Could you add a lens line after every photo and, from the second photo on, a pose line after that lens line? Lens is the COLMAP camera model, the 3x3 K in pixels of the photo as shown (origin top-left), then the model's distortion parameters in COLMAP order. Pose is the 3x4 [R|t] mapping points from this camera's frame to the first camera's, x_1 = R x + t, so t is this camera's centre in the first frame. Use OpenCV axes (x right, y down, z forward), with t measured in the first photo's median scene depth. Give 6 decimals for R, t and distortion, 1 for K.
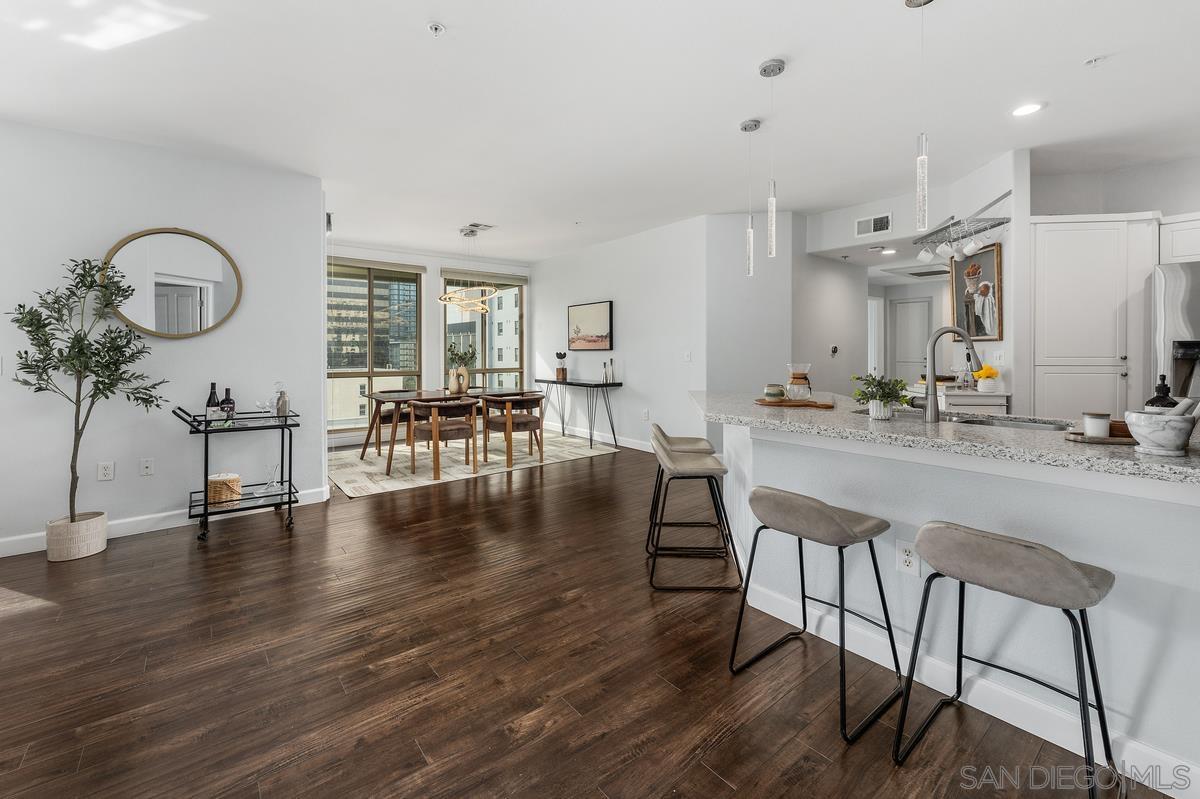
lens RADIAL K [[510.8, 0, 606.3], [0, 510.8, 350.4], [0, 0, 1]] dist [0.005870, 0.000686]
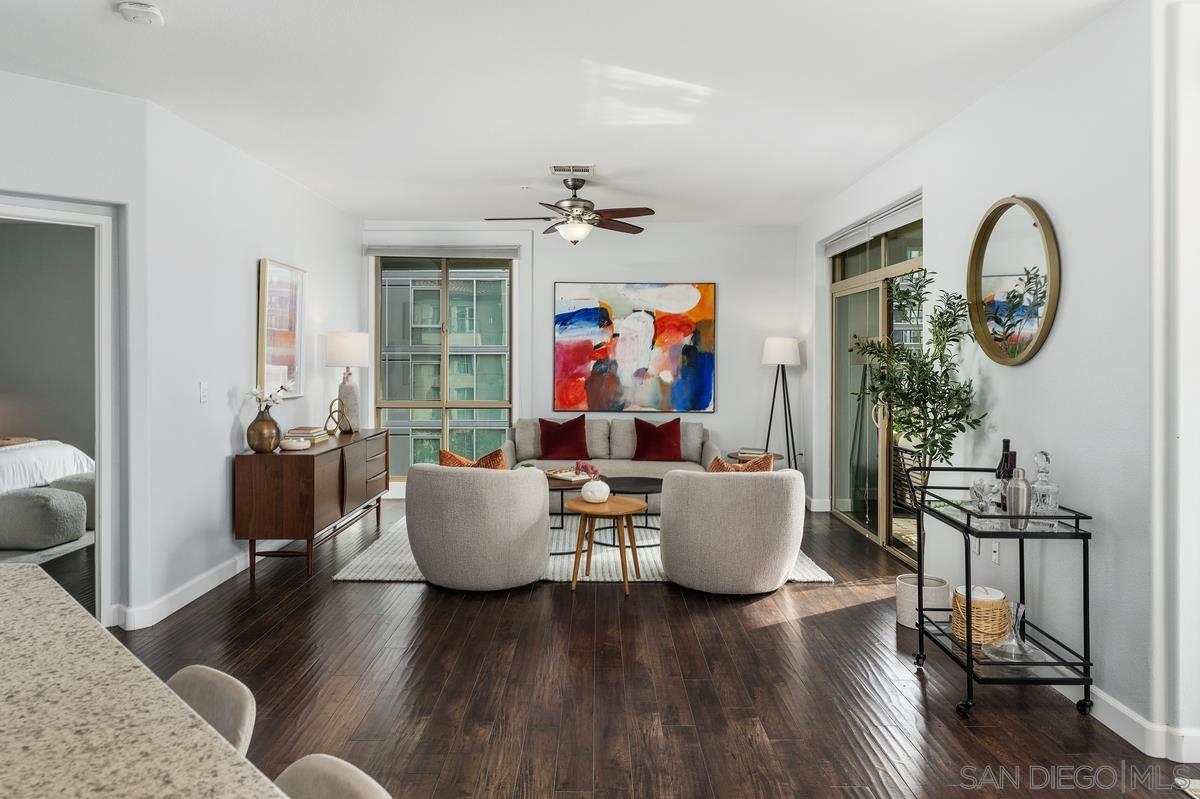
lens RADIAL K [[793.0, 0, 600.4], [0, 793.0, 360.9], [0, 0, 1]] dist [-0.006721, -0.008535]
pose [[-0.637823, 0.007974, -0.770142, 0.215083], [0.004342, 0.999968, 0.006758, -0.031130], [0.770171, 0.000967, -0.637837, 0.984548]]
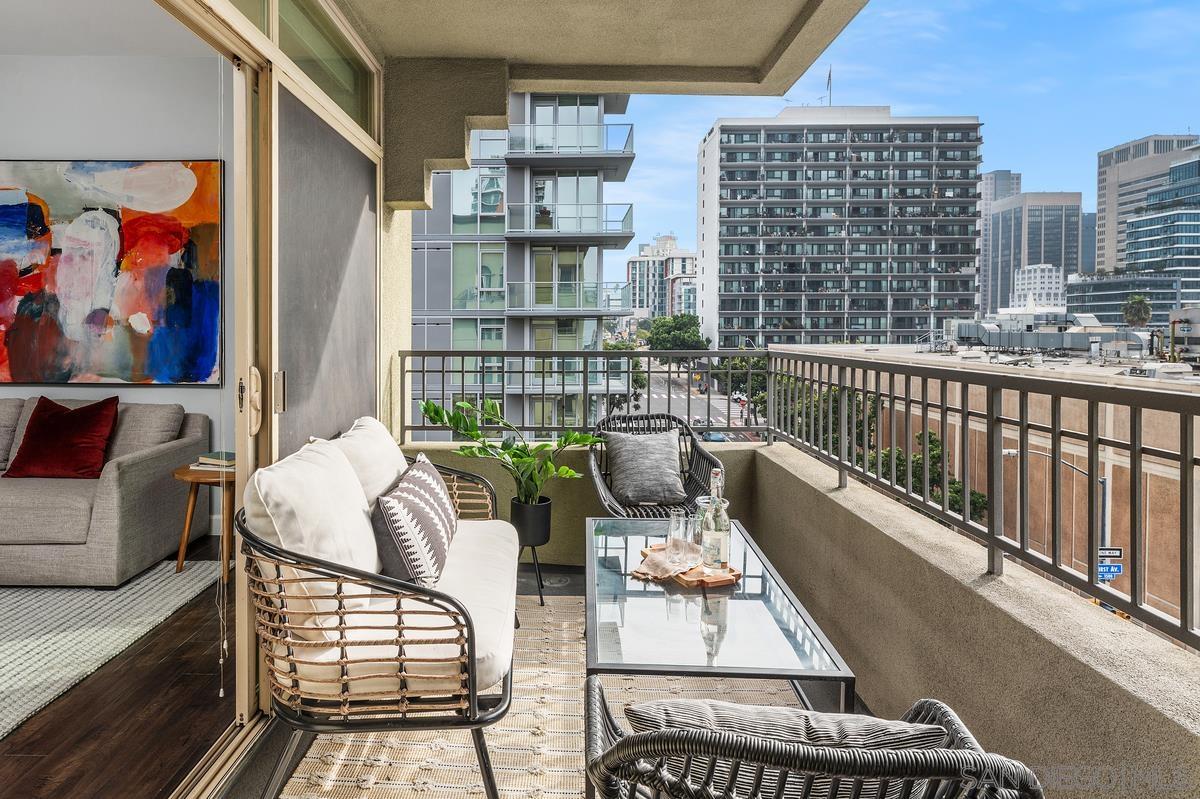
lens RADIAL K [[699.9, 0, 553.5], [0, 699.9, 341.8], [0, 0, 1]] dist [-0.009096, 0.000543]
pose [[-0.641571, 0.021633, -0.766758, -0.838773], [0.004893, 0.999697, 0.024111, 0.018461], [0.767048, 0.011717, -0.641483, 0.949800]]
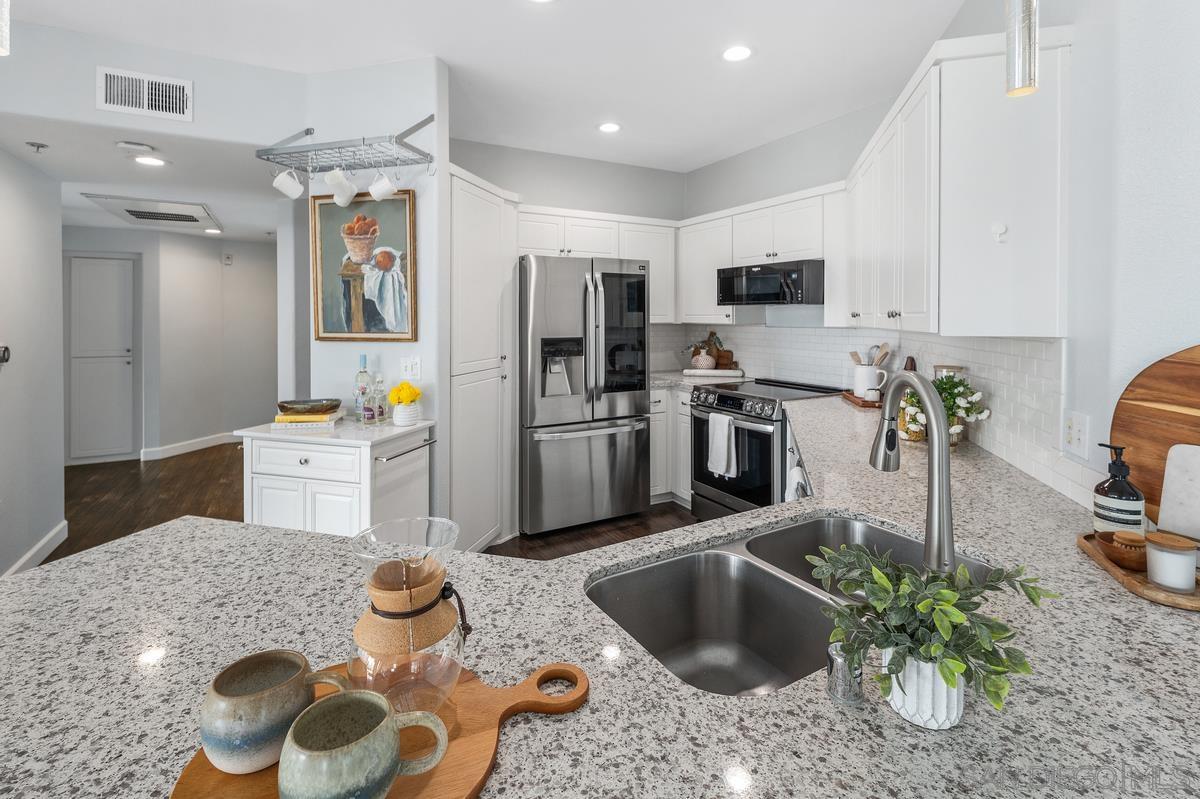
lens RADIAL K [[563.9, 0, 584.7], [0, 563.9, 327.4], [0, 0, 1]] dist [-0.001647, 0.001605]
pose [[0.193901, -0.014714, 0.980911, 0.089771], [-0.001518, 0.999882, 0.015299, -0.041028], [-0.981020, -0.004455, 0.193856, 0.552806]]
